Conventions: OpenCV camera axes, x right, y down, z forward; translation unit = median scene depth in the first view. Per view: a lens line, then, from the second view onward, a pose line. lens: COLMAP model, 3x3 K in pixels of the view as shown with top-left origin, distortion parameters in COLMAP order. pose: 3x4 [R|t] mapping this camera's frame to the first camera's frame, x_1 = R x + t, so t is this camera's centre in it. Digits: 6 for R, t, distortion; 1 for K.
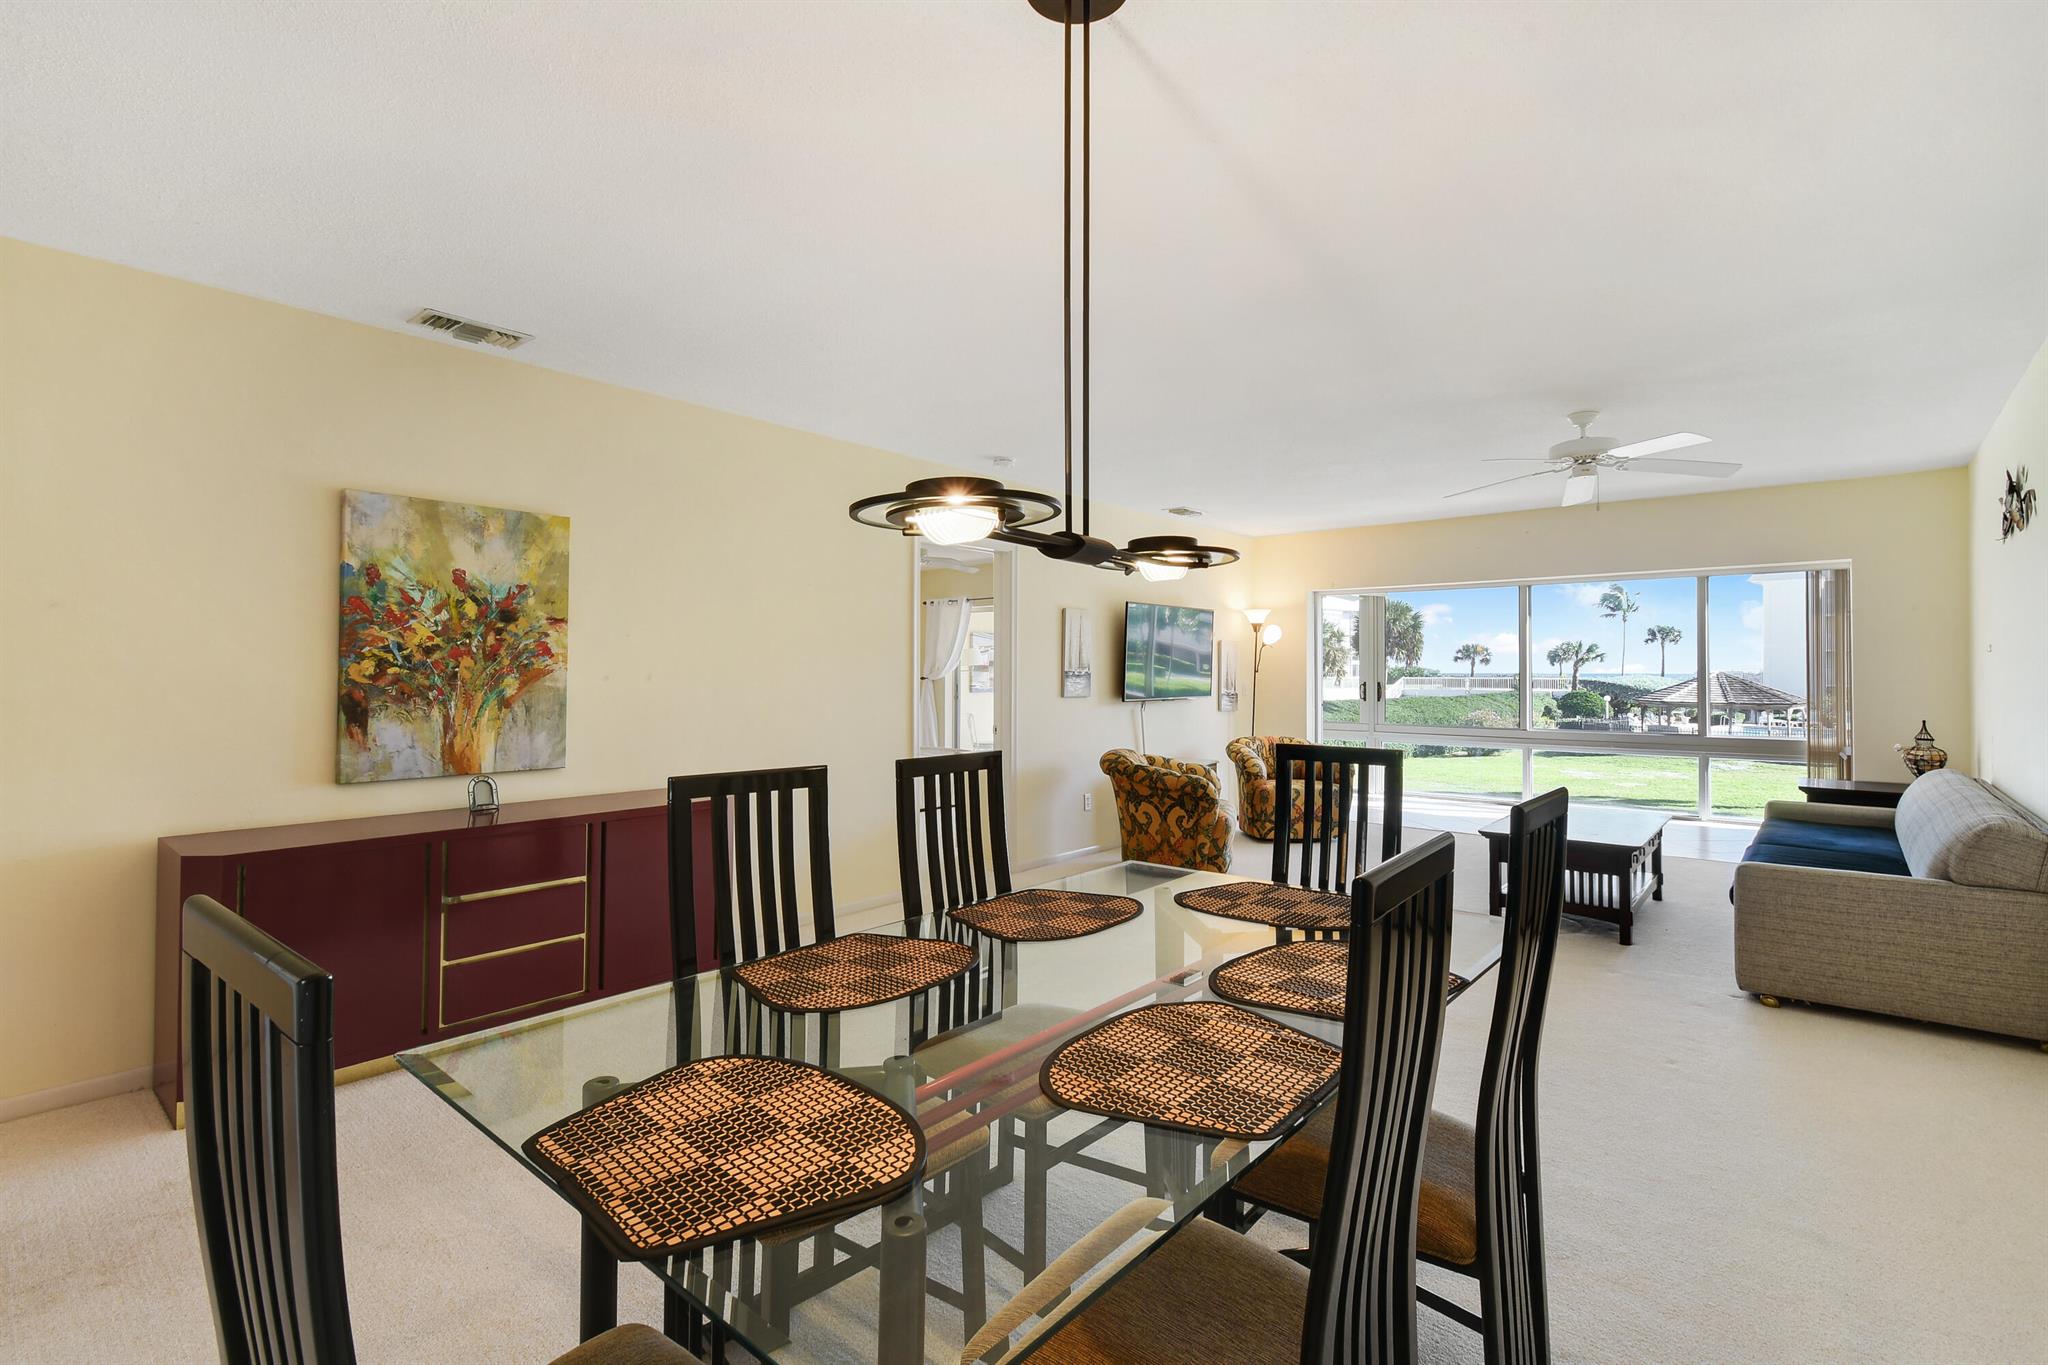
lens RADIAL K [[936.0, 0, 1021.3], [0, 936.0, 659.5], [0, 0, 1]] dist [-0.011233, 0.008795]
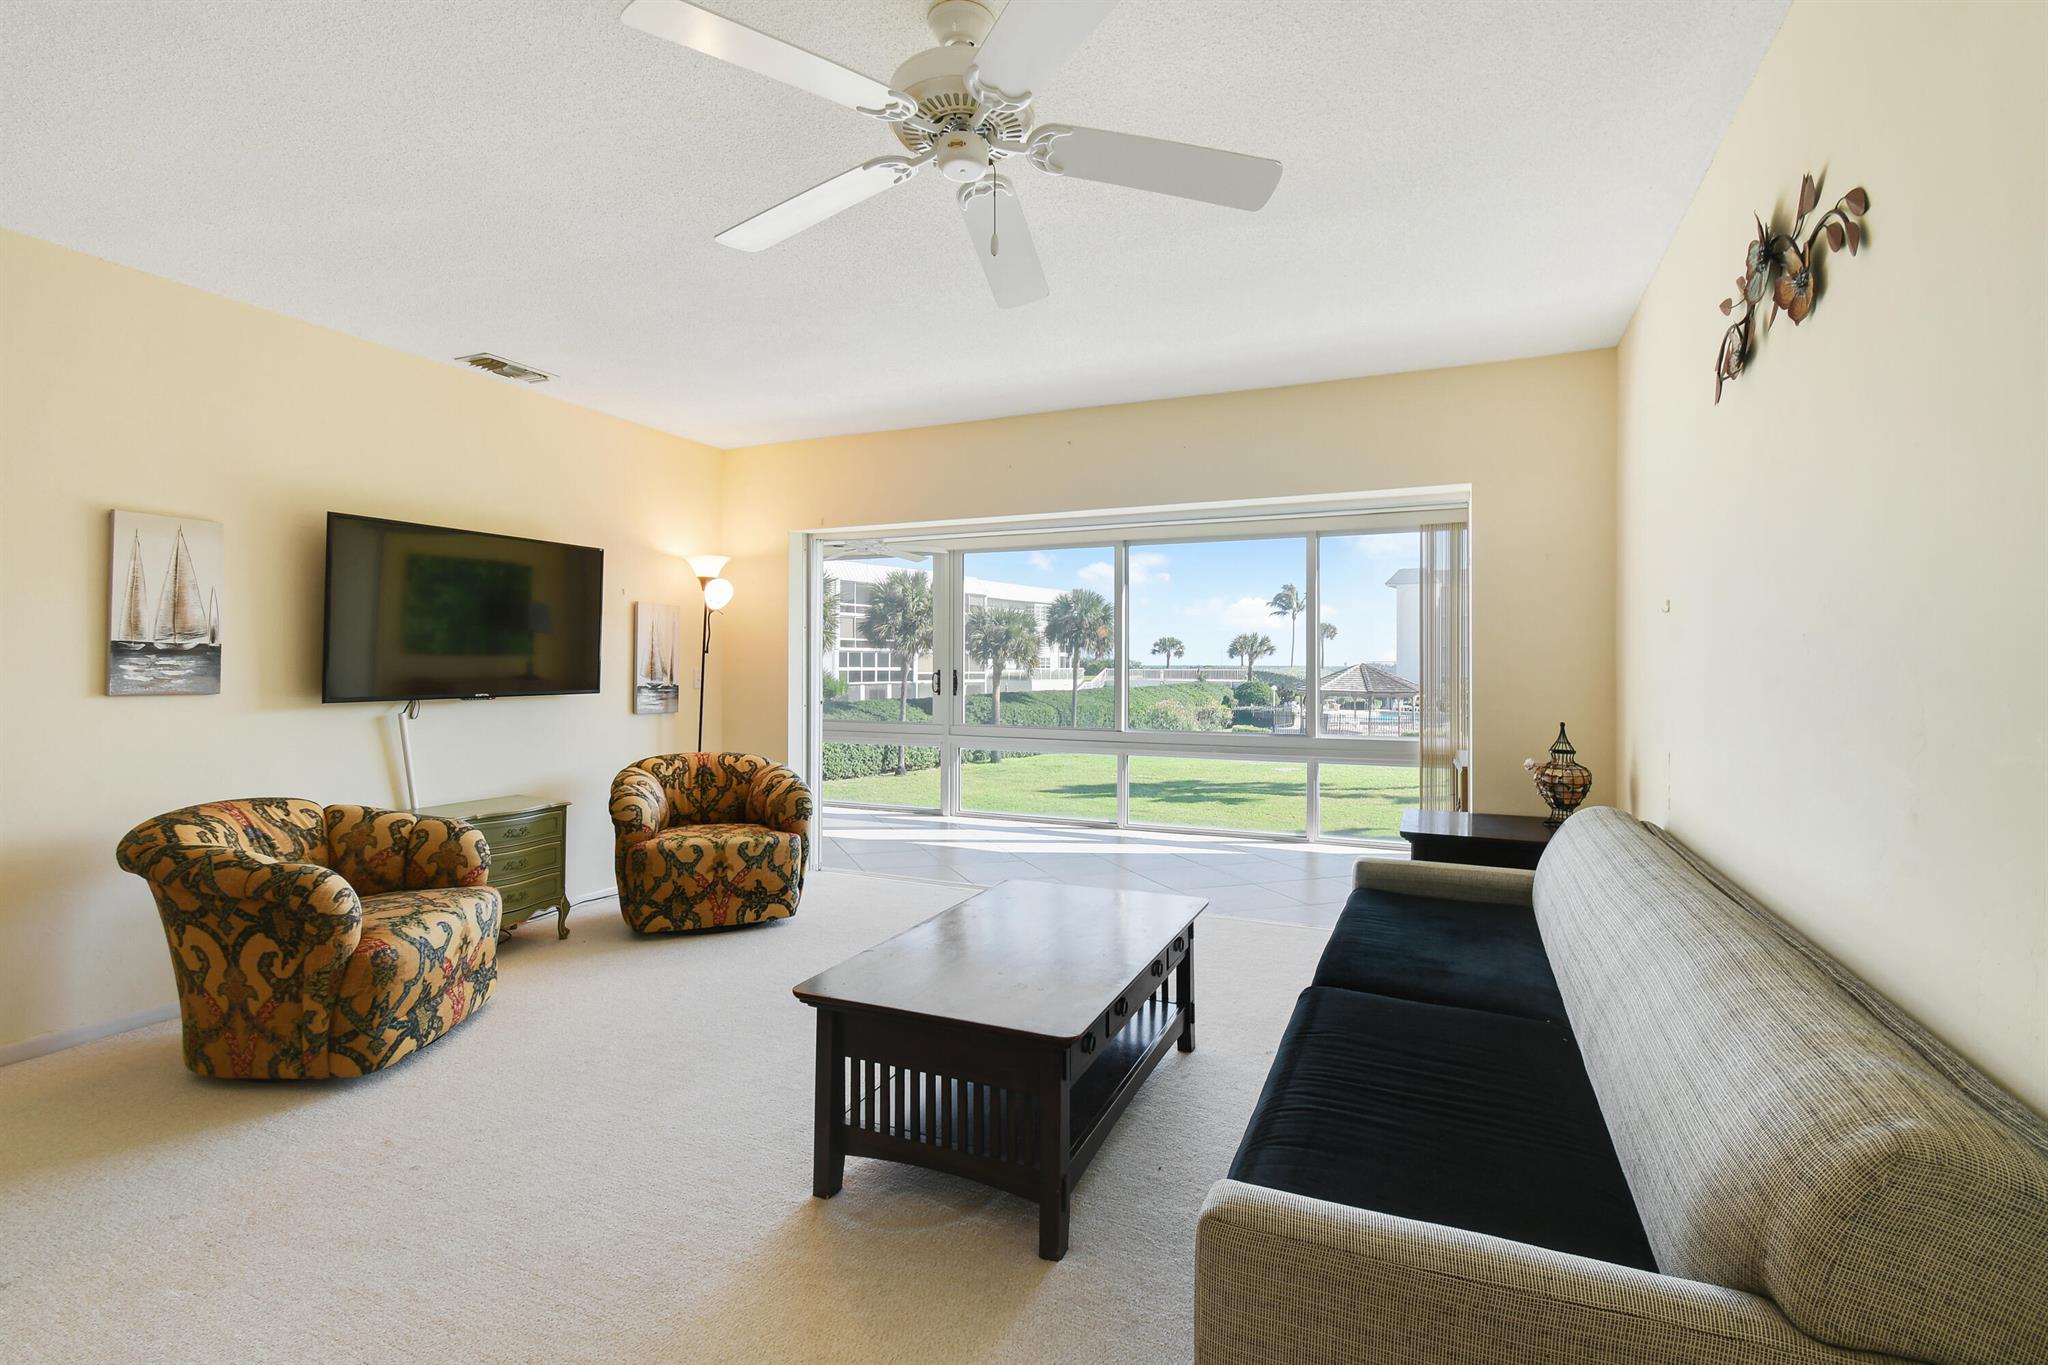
lens RADIAL K [[936.0, 0, 1021.3], [0, 936.0, 659.5], [0, 0, 1]] dist [-0.011233, 0.008795]
pose [[0.958498, 0.003332, 0.285080, 0.391373], [-0.005853, 0.999951, 0.007990, 0.016860], [-0.285039, -0.009326, 0.958471, 0.451871]]
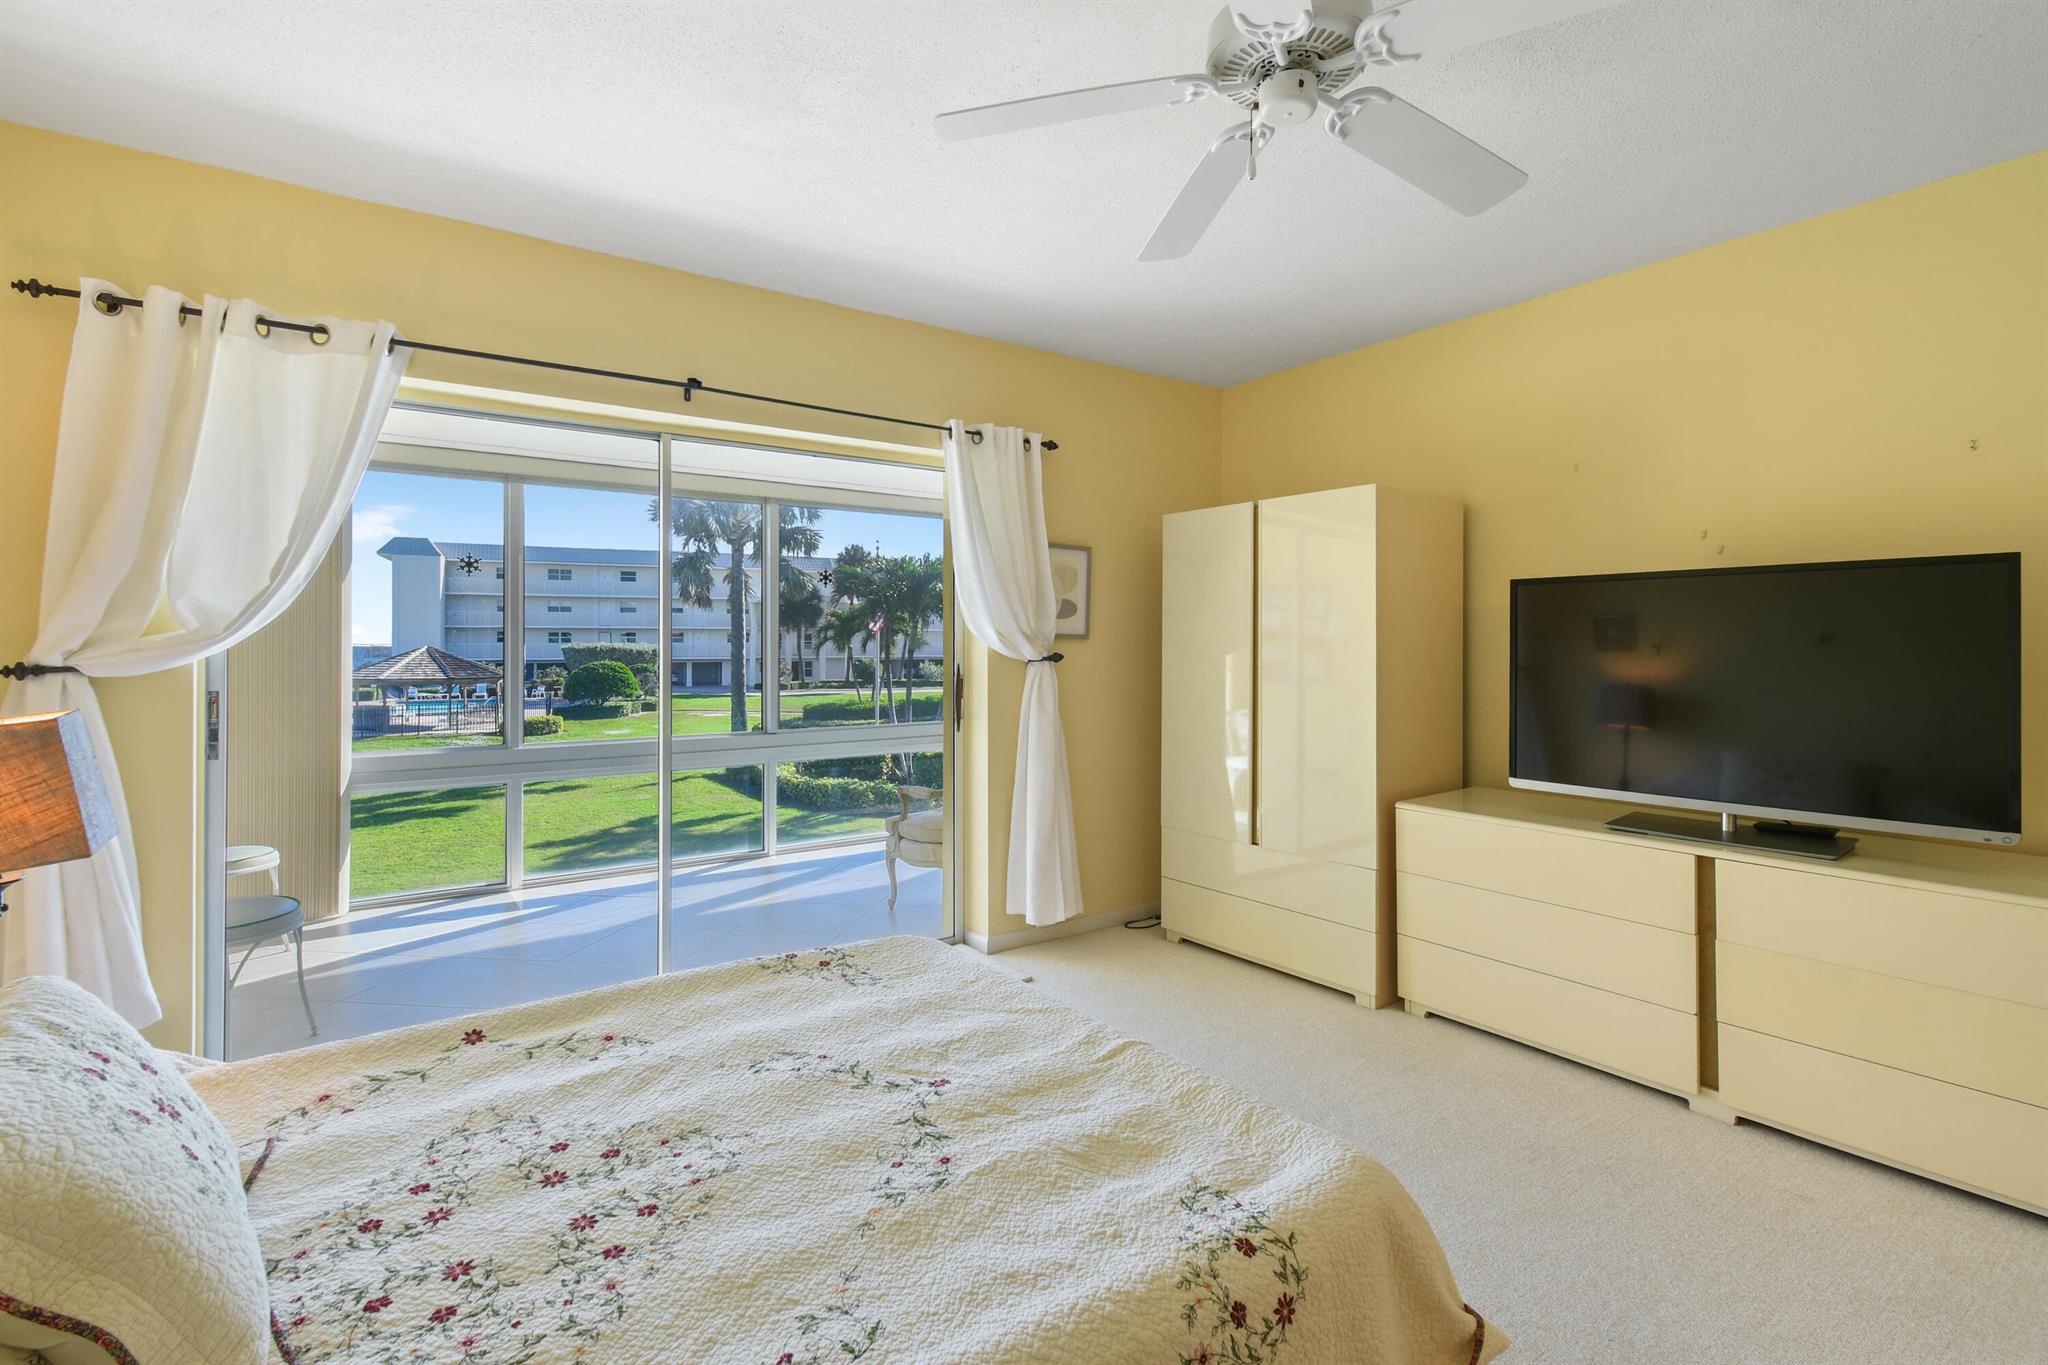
lens RADIAL K [[956.4, 0, 1018.8], [0, 956.4, 641.1], [0, 0, 1]] dist [0.003091, -0.000249]
pose [[0.230176, 0.002454, 0.973146, -0.460665], [-0.009237, 0.999957, -0.000336, 0.025641], [-0.973105, -0.008912, 0.230189, 1.572316]]
